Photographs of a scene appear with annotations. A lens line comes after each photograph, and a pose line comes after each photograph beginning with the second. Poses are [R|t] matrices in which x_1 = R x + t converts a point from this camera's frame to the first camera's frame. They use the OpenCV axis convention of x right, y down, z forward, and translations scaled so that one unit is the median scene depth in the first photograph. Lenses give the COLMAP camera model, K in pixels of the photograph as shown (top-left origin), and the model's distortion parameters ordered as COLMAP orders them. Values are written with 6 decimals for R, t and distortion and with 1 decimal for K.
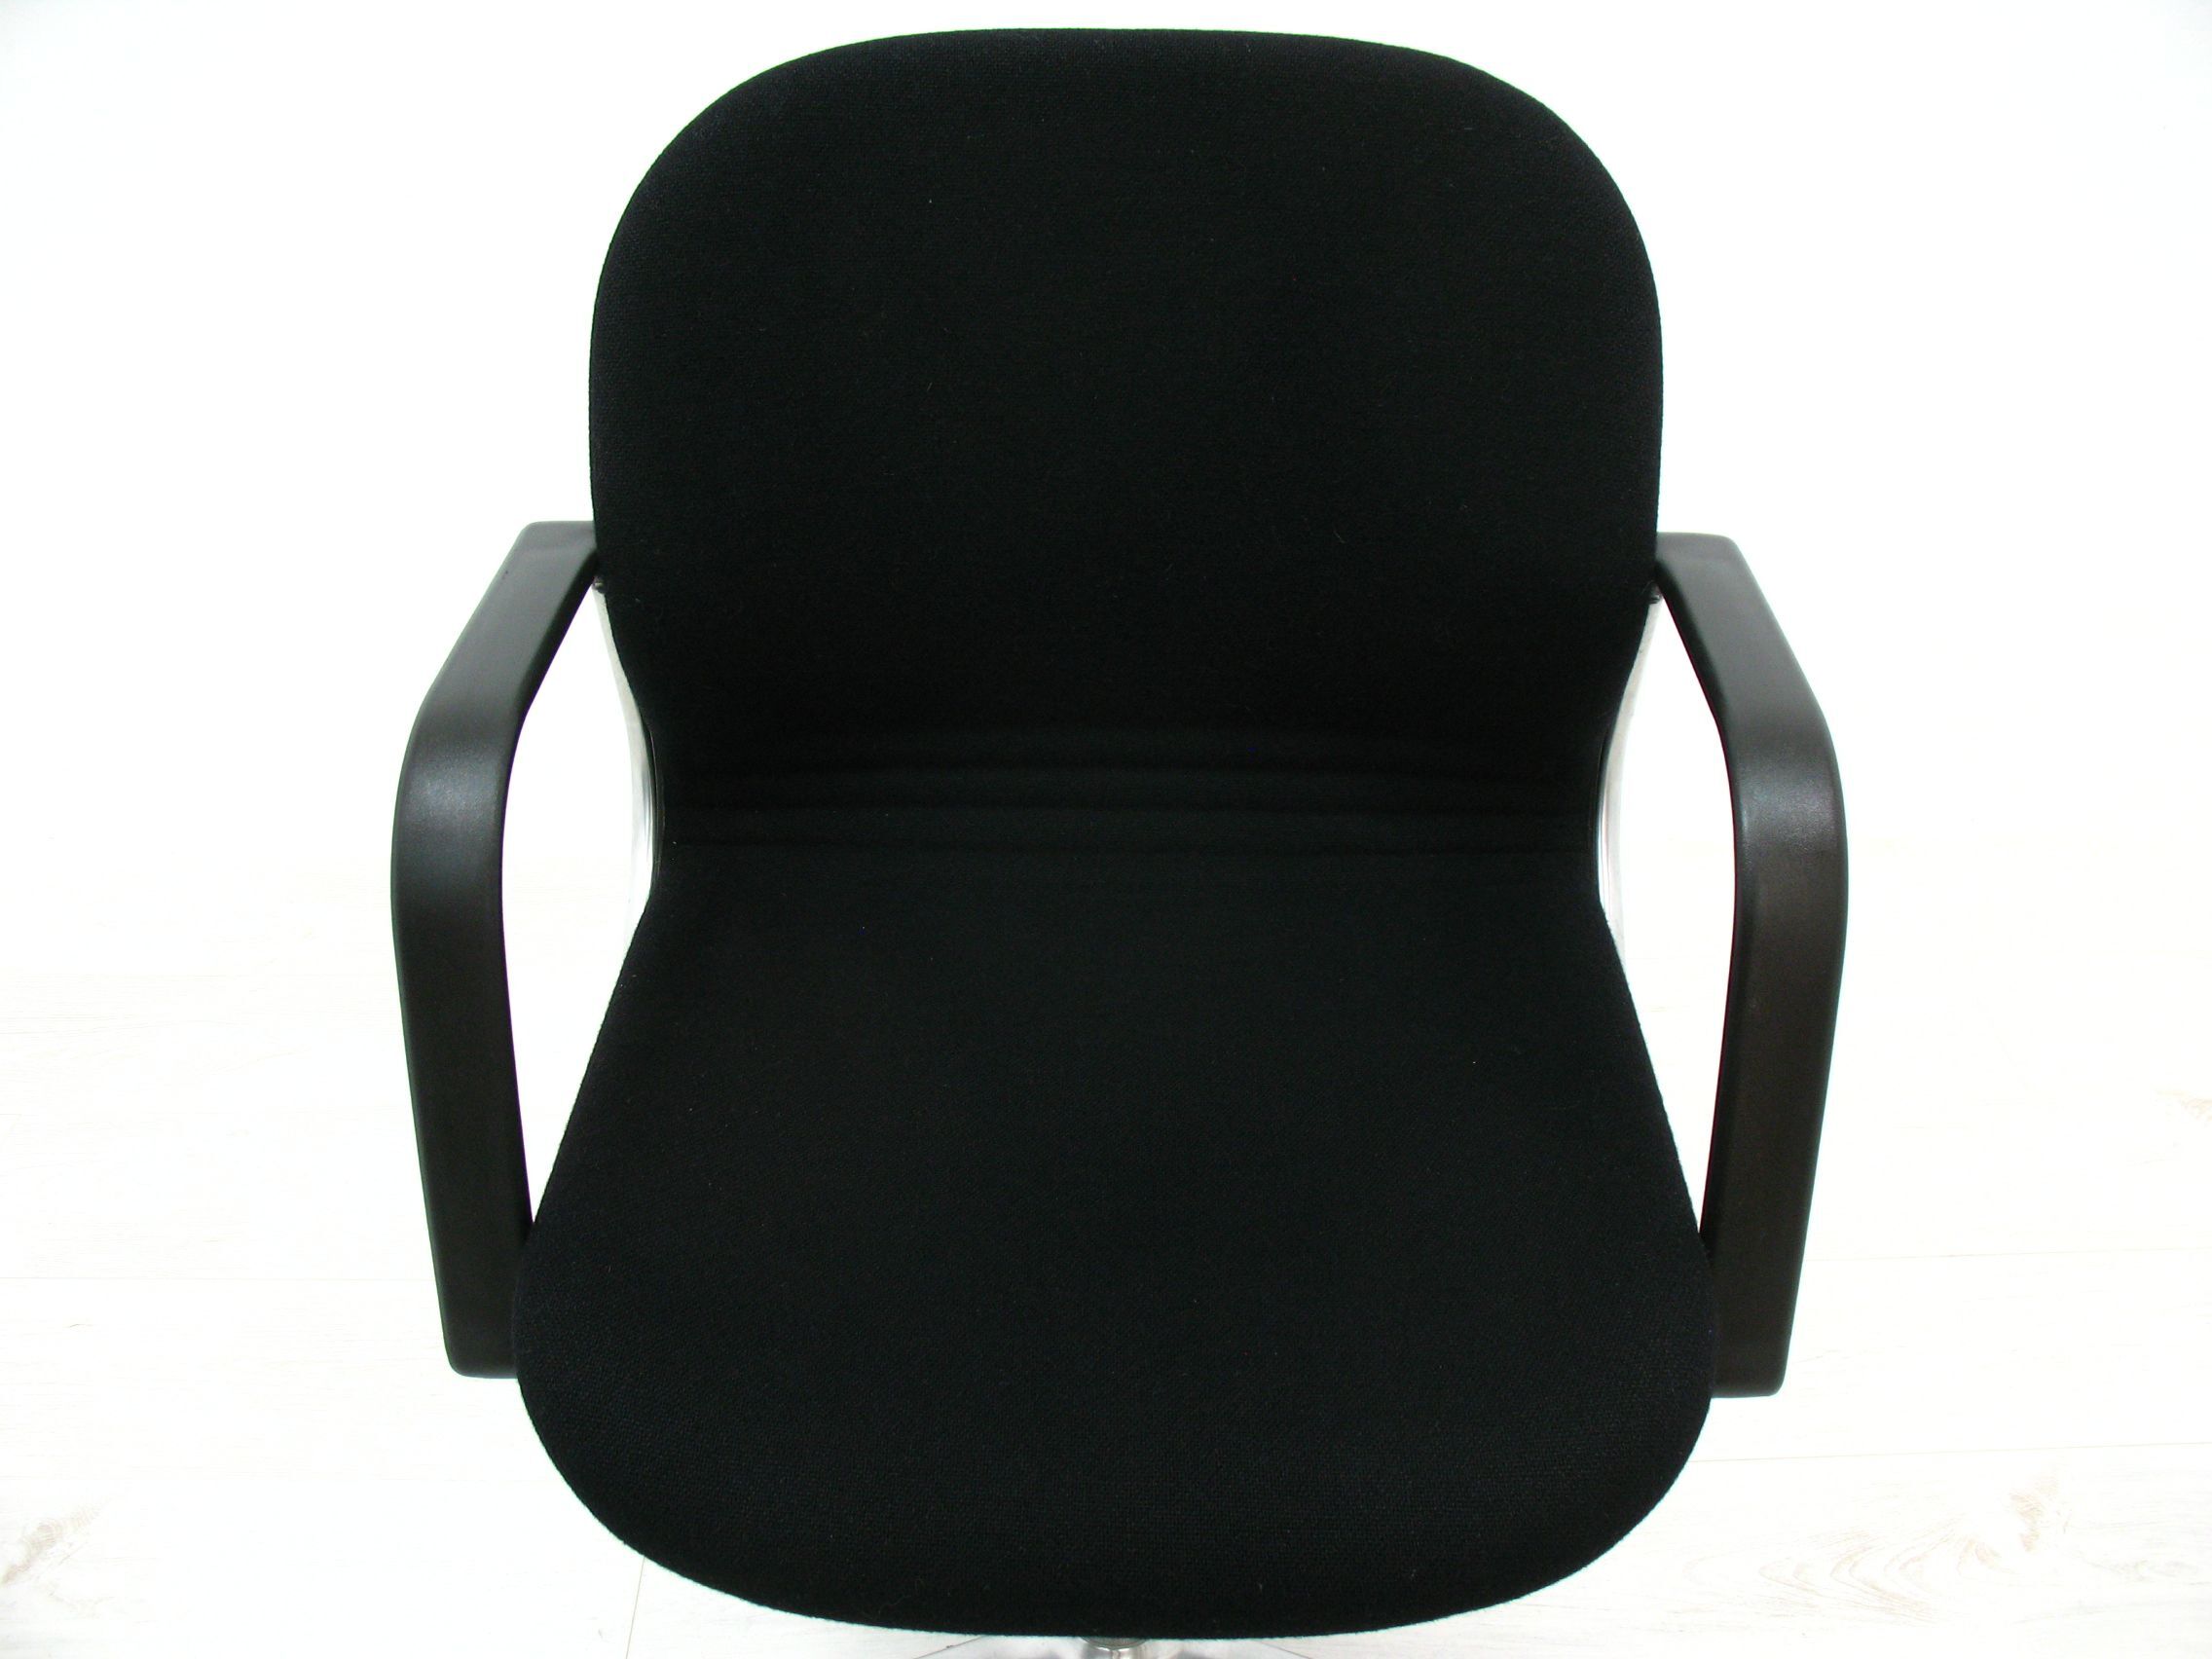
lens RADIAL K [[2448.8, 0, 1112.6], [0, 2448.8, 831.0], [0, 0, 1]] dist [-0.092148, 0.000000]
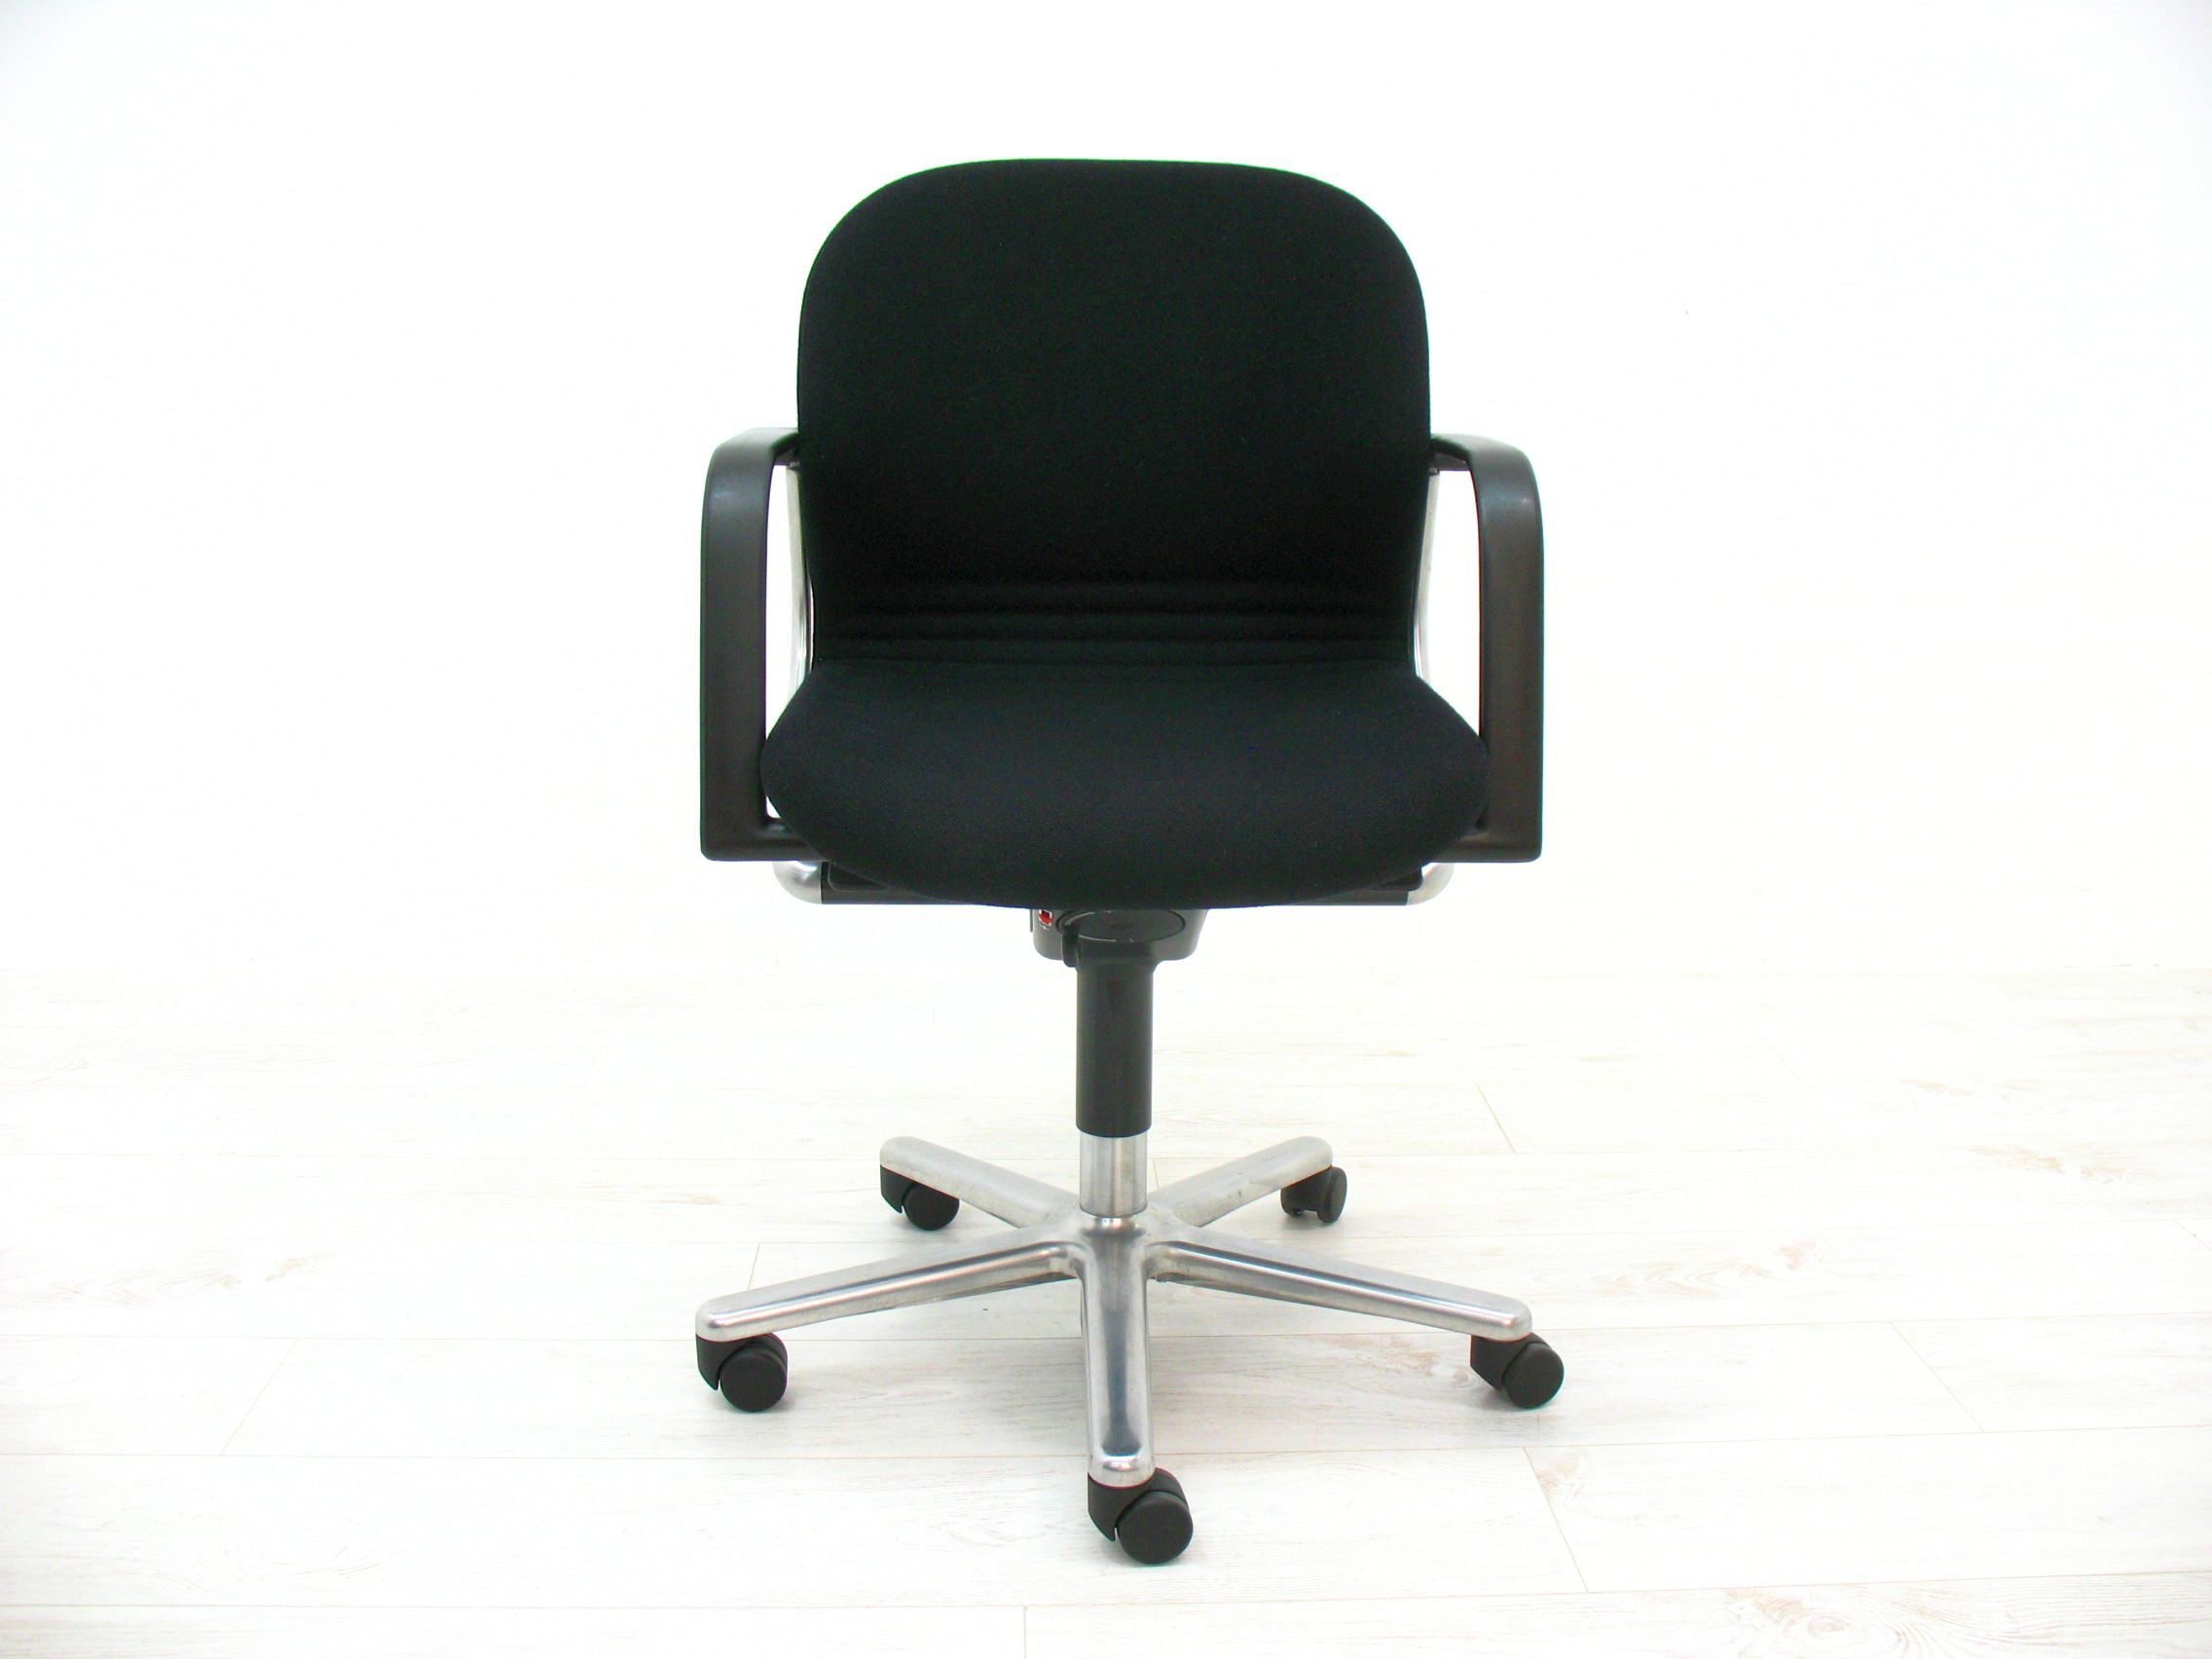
lens RADIAL K [[2448.8, 0, 1118.0], [0, 2448.8, 826.3], [0, 0, 1]] dist [-0.092148, 0.000000]
pose [[0.999571, -0.010763, 0.027243, -0.042722], [0.019357, 0.940741, -0.338574, 0.703816], [-0.021985, 0.338956, 0.940545, -0.486350]]
